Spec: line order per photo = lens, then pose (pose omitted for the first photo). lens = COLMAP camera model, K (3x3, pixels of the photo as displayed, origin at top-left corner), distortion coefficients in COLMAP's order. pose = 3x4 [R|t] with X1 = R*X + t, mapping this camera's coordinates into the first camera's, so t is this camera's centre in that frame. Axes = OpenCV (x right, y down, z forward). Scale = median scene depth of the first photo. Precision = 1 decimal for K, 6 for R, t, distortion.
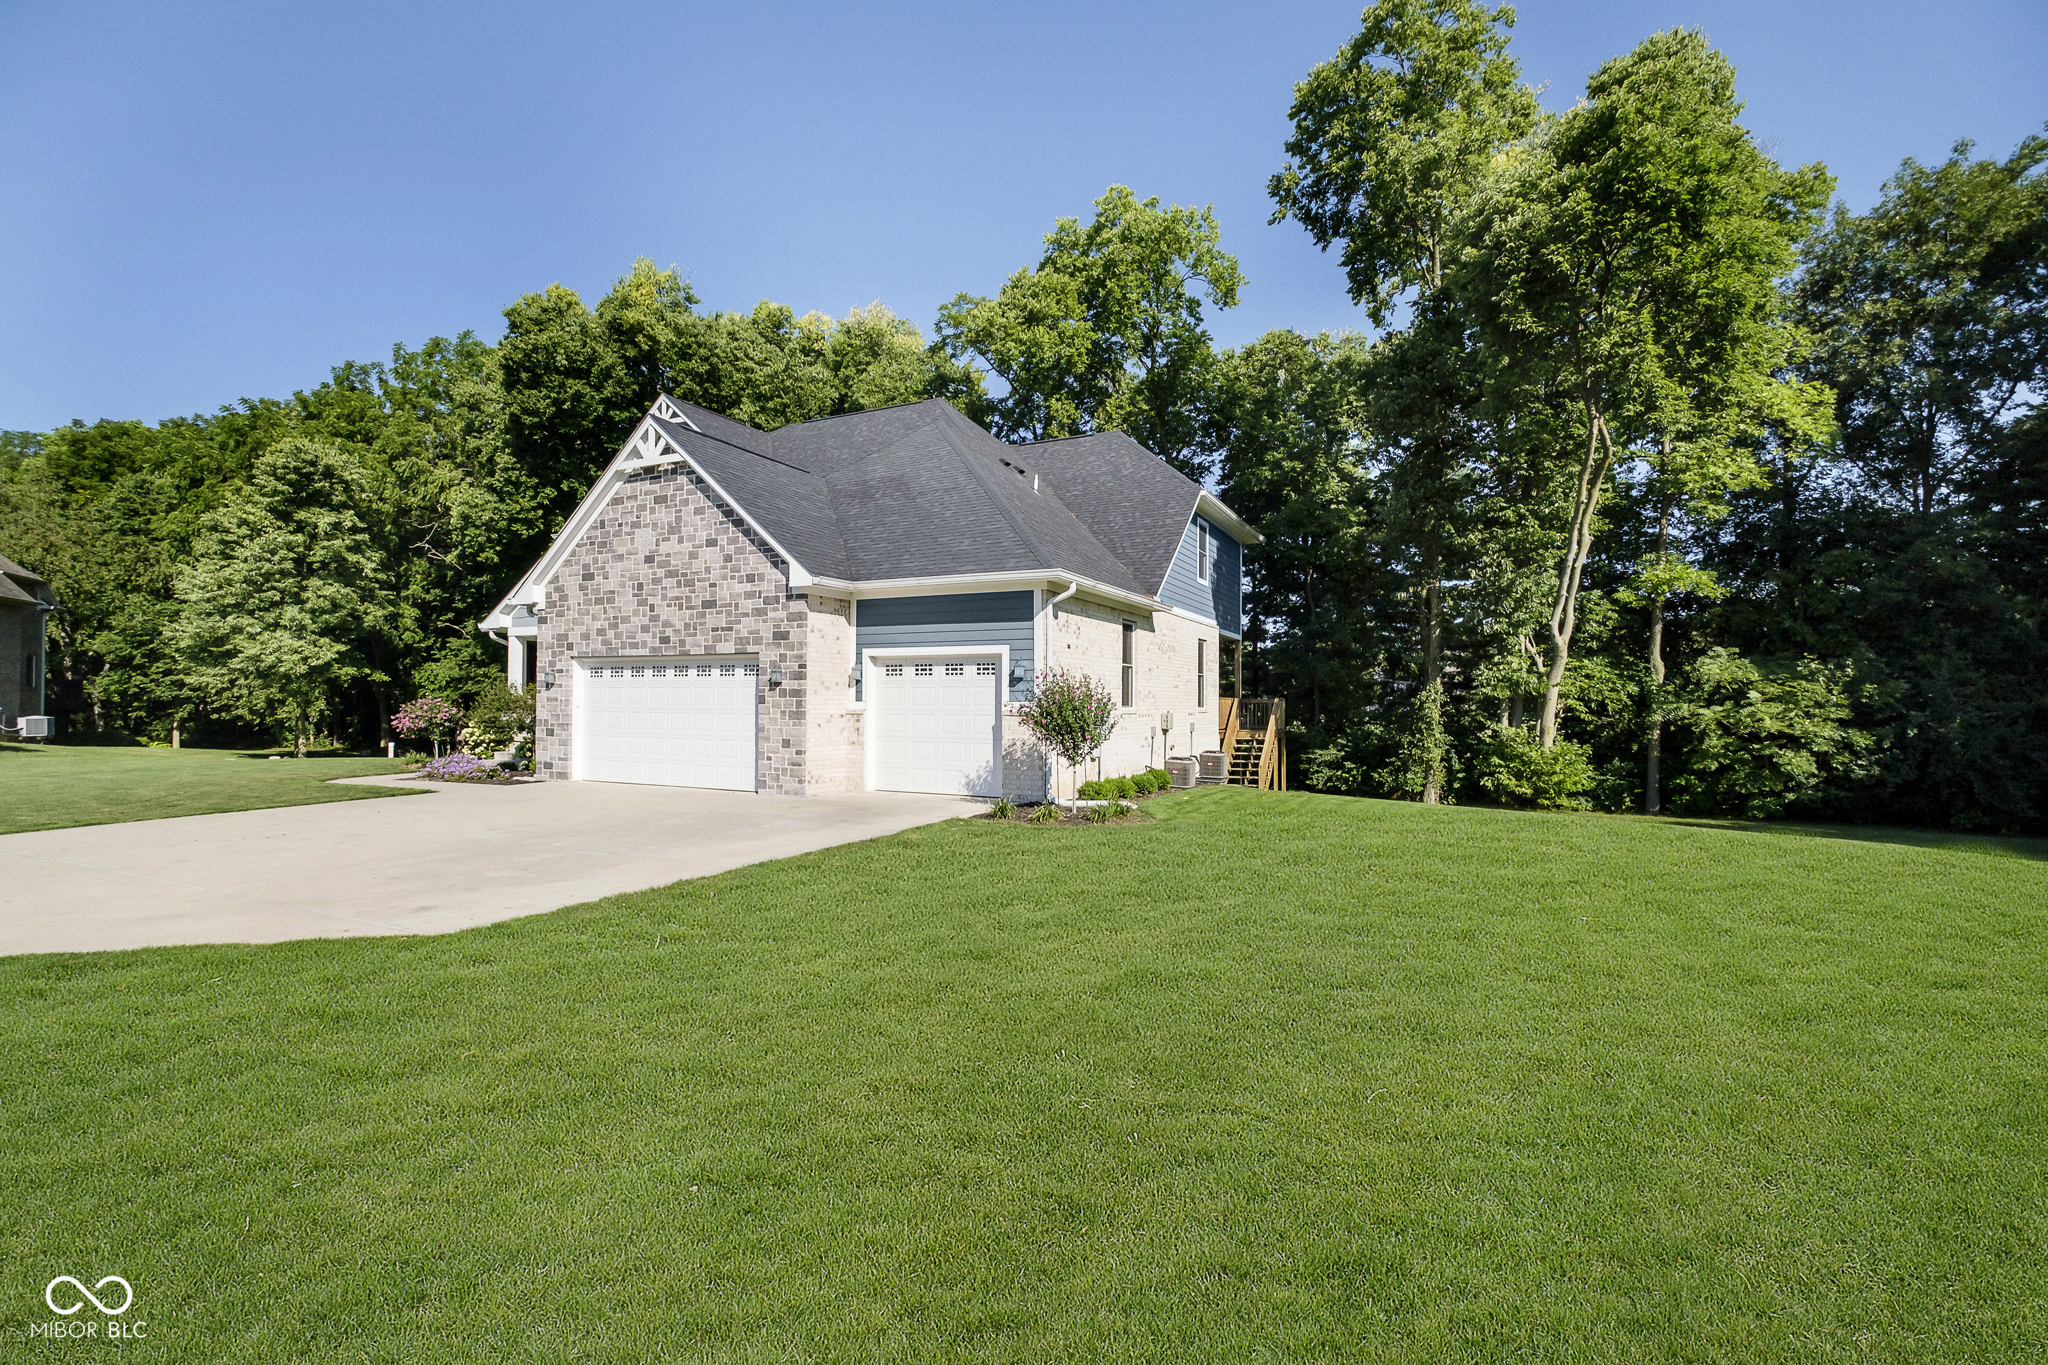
lens RADIAL K [[898.9, 0, 1046.4], [0, 898.9, 654.0], [0, 0, 1]] dist [-0.000717, -0.000107]
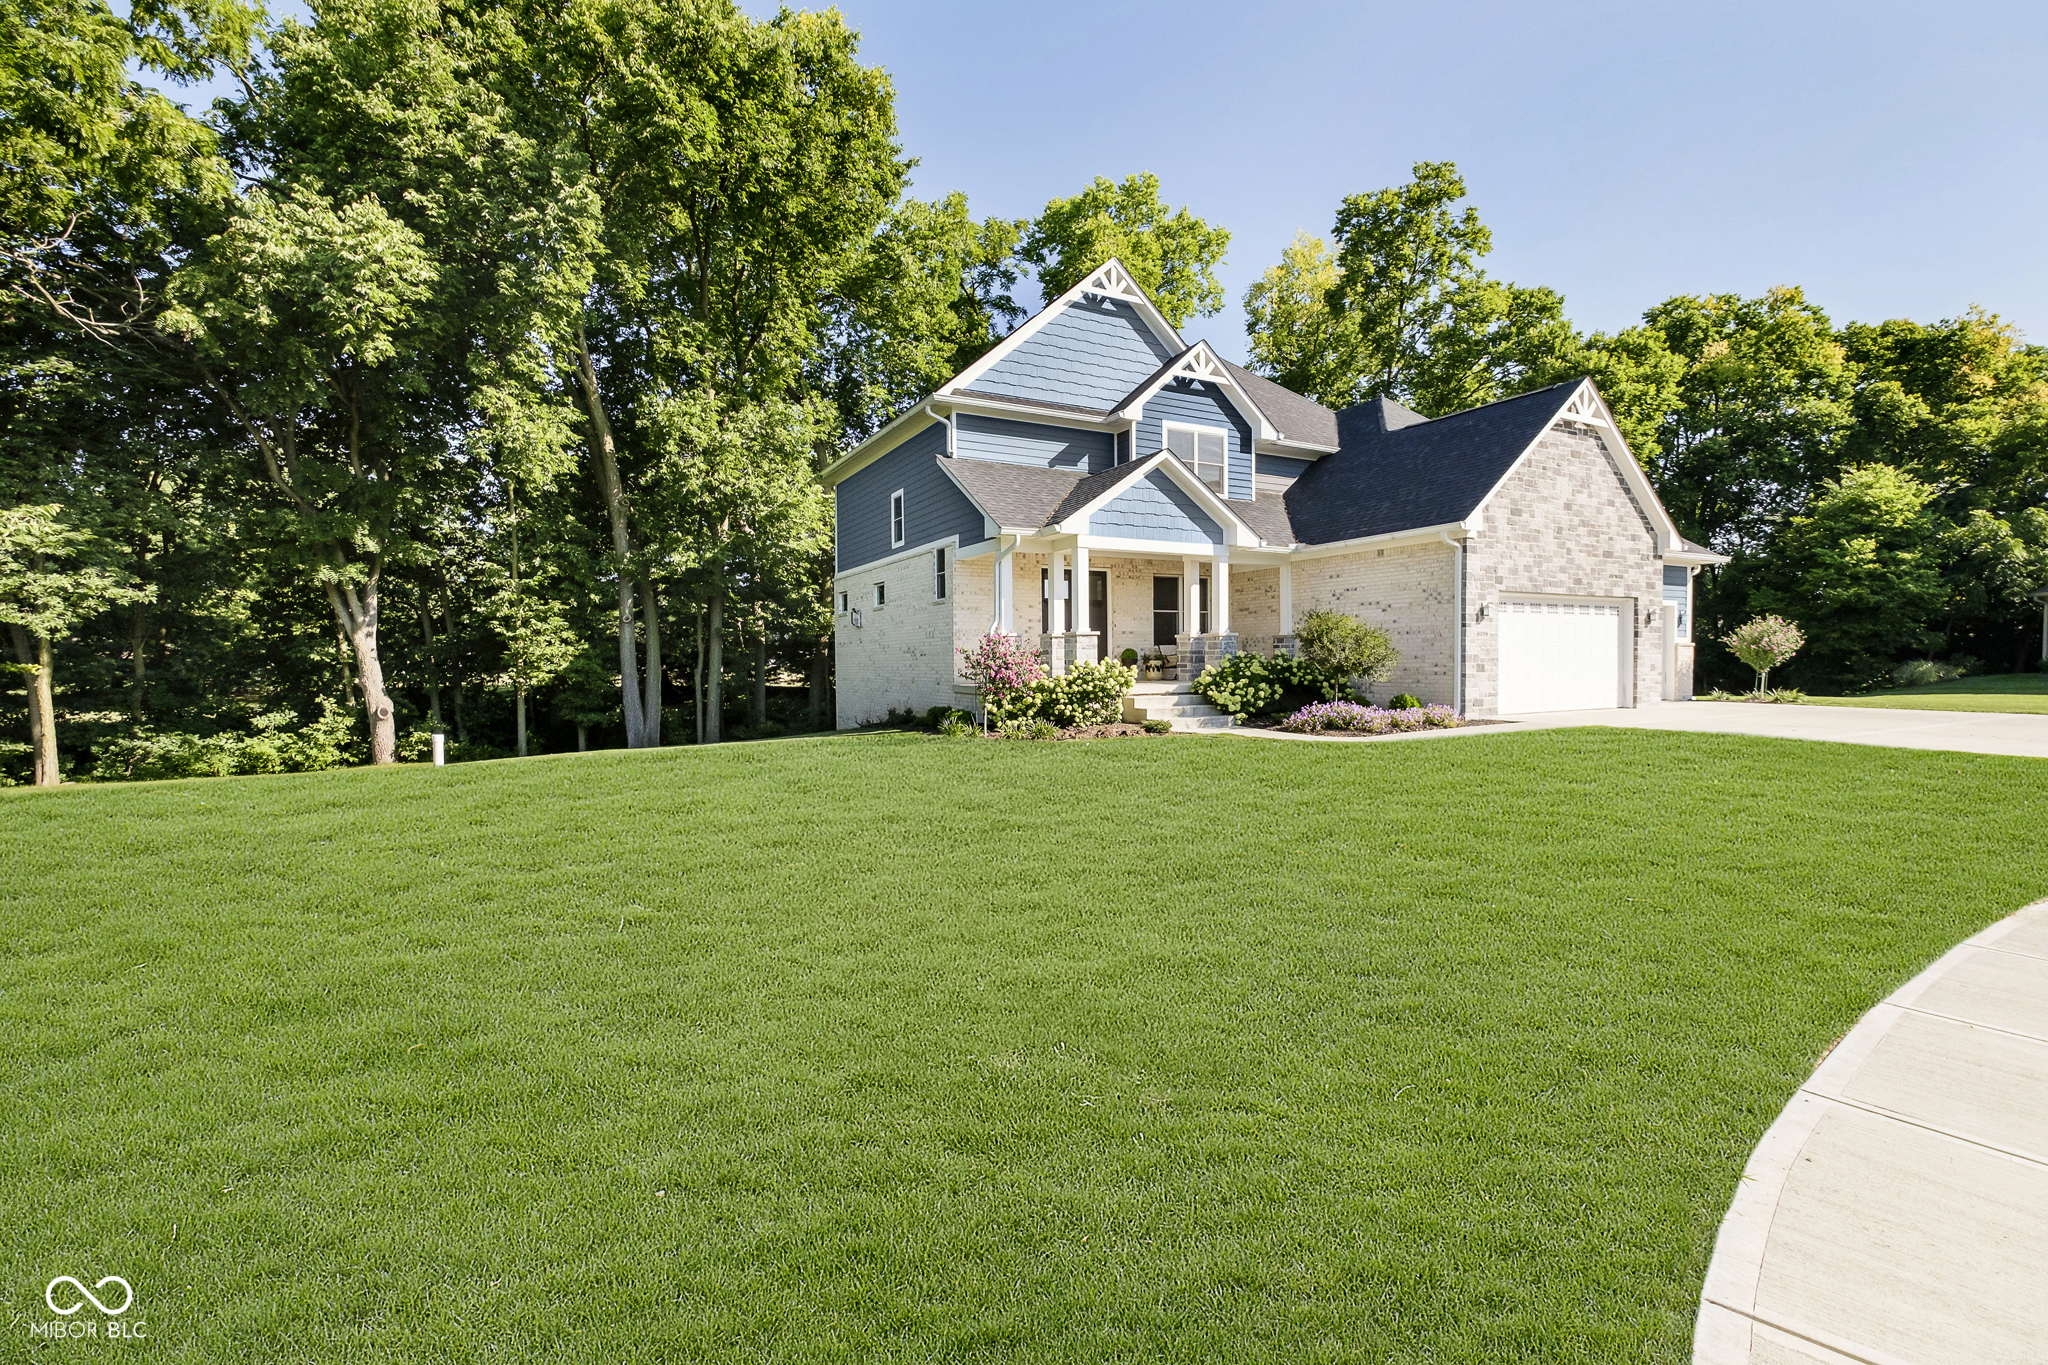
lens RADIAL K [[898.9, 0, 1040.4], [0, 898.9, 650.7], [0, 0, 1]] dist [-0.000717, -0.000107]
pose [[0.572443, -0.002990, 0.819939, -1.747011], [-0.032829, 0.999108, 0.026563, 0.063858], [-0.819287, -0.042123, 0.571834, 0.910837]]
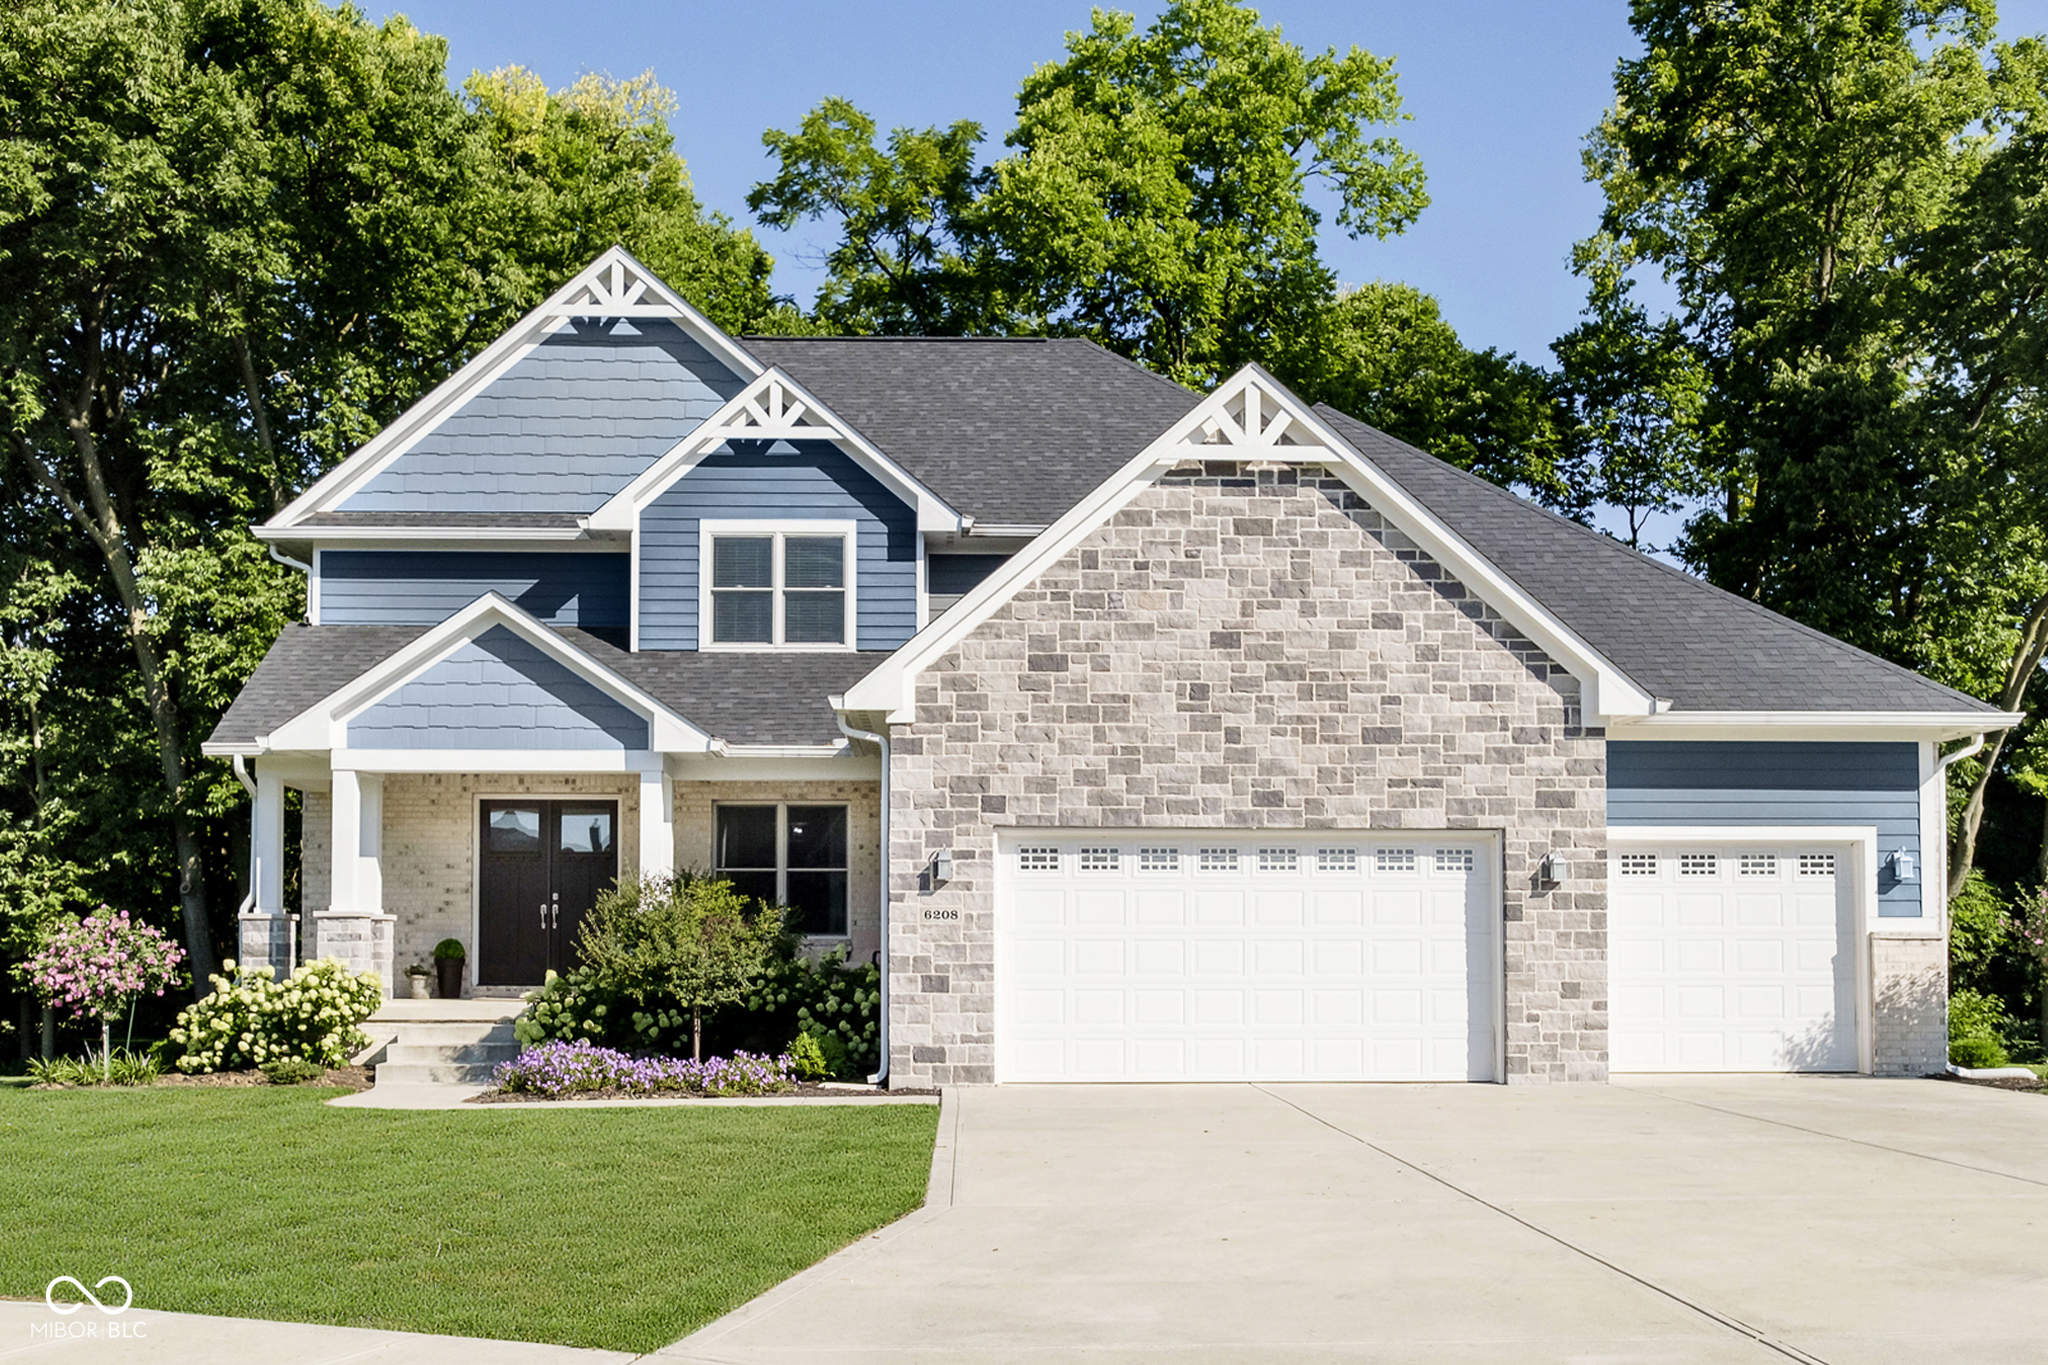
lens RADIAL K [[1970.3, 0, 999.3], [0, 1970.3, 777.2], [0, 0, 1]] dist [-0.060420, 0.000000]
pose [[0.882324, 0.040289, 0.468915, -1.100731], [-0.021301, 0.998727, -0.045728, 0.027305], [-0.470161, 0.030359, 0.882058, 0.074218]]
